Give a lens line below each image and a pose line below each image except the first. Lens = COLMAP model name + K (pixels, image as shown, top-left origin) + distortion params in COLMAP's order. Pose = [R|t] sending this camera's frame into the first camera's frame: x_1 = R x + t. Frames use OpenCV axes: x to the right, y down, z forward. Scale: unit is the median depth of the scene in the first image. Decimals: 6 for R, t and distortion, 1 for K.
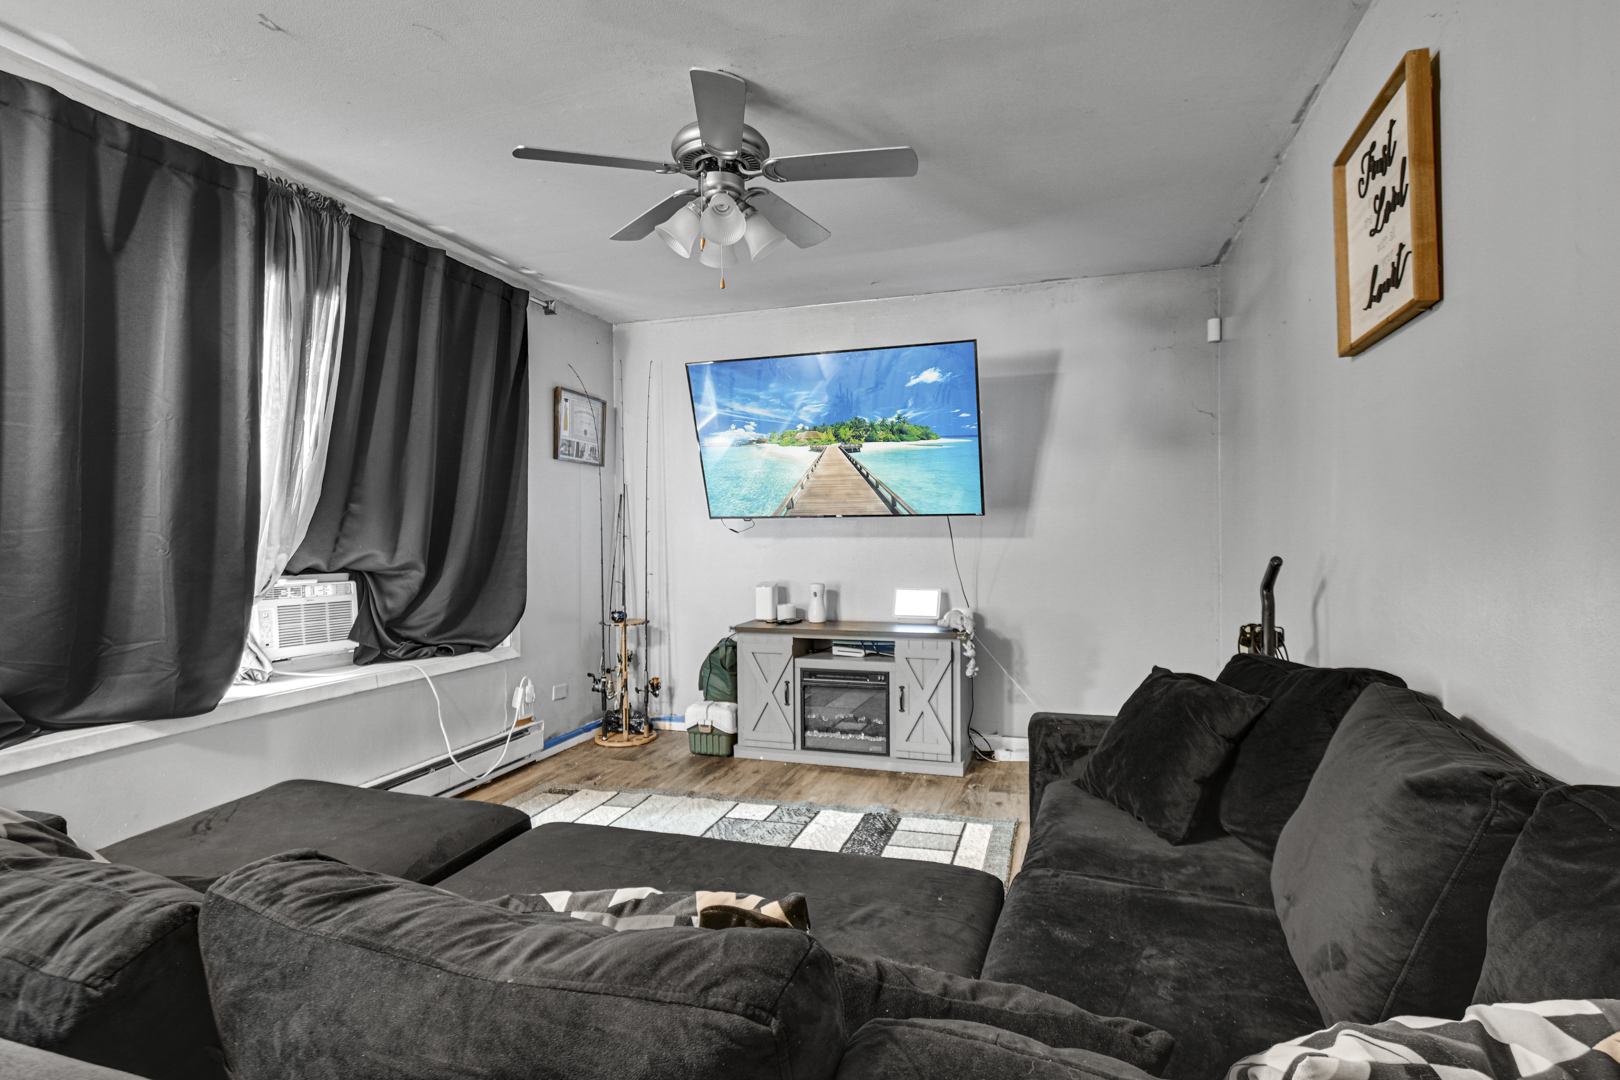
lens RADIAL K [[771.9, 0, 810.0], [0, 771.9, 540.0], [0, 0, 1]] dist [0.001220, 0.000112]
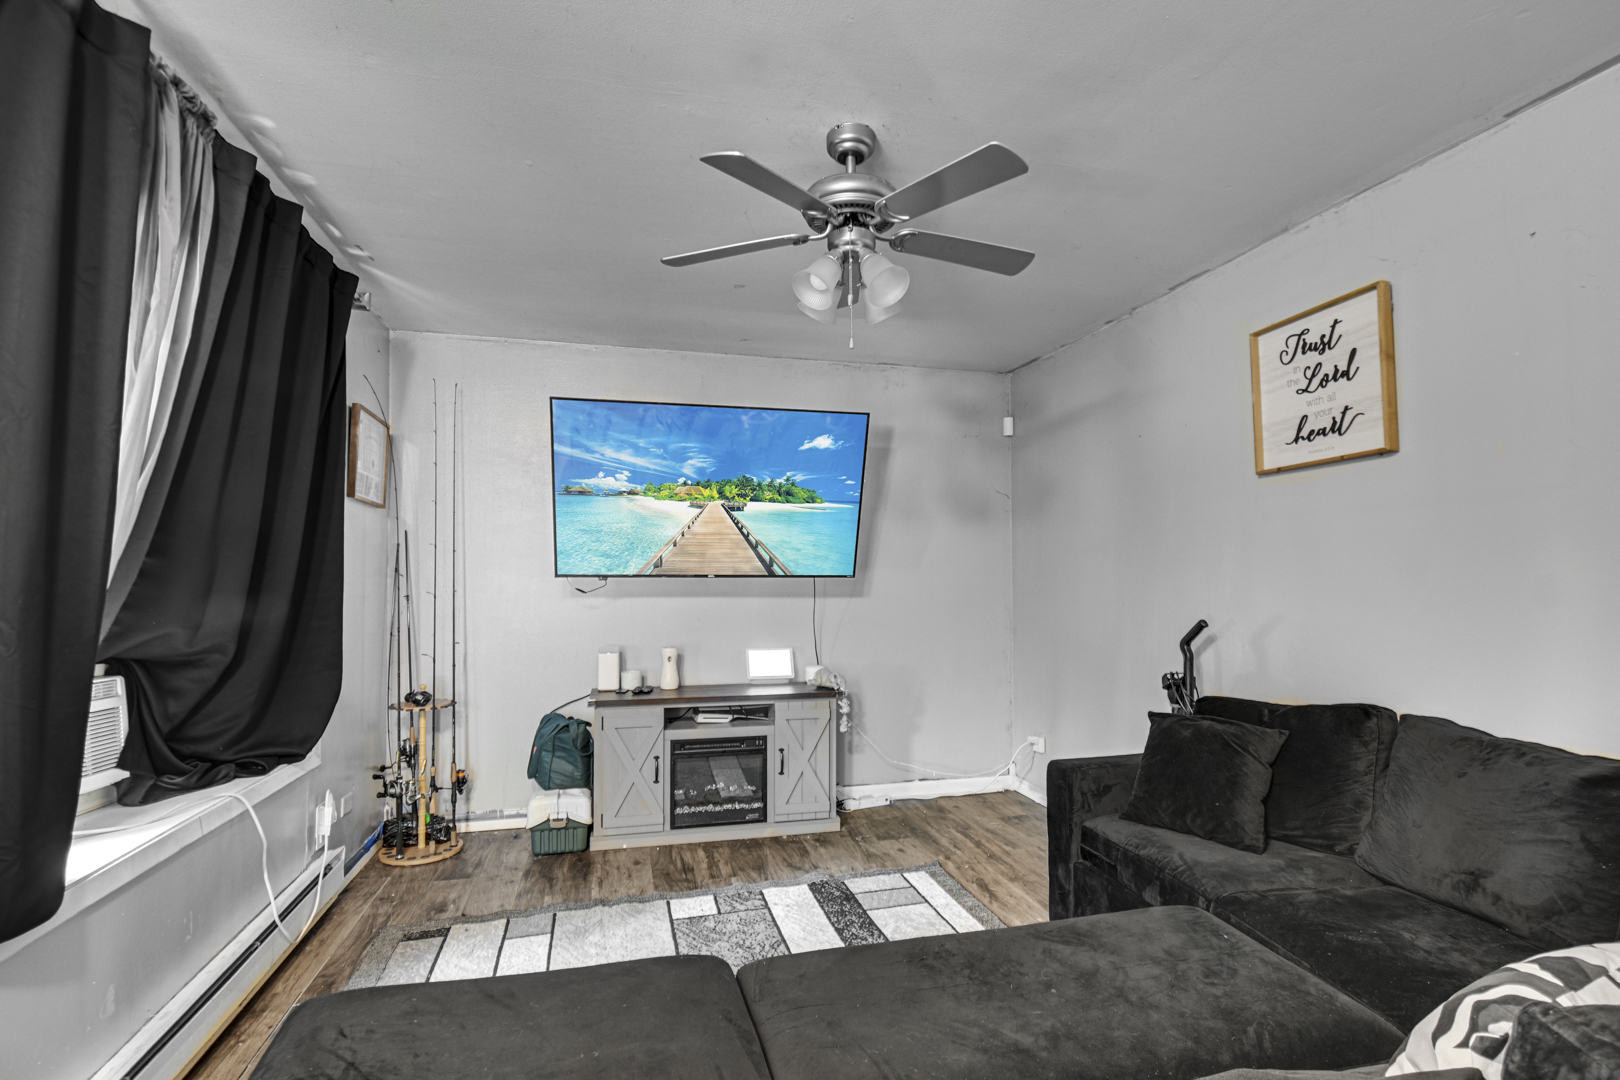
lens RADIAL K [[772.0, 0, 806.6], [0, 772.0, 560.7], [0, 0, 1]] dist [0.001245, -0.000663]
pose [[0.856801, 0.018503, 0.515316, -0.368780], [-0.001392, 0.999435, -0.033571, -0.018759], [-0.515646, 0.028046, 0.856343, 0.126401]]
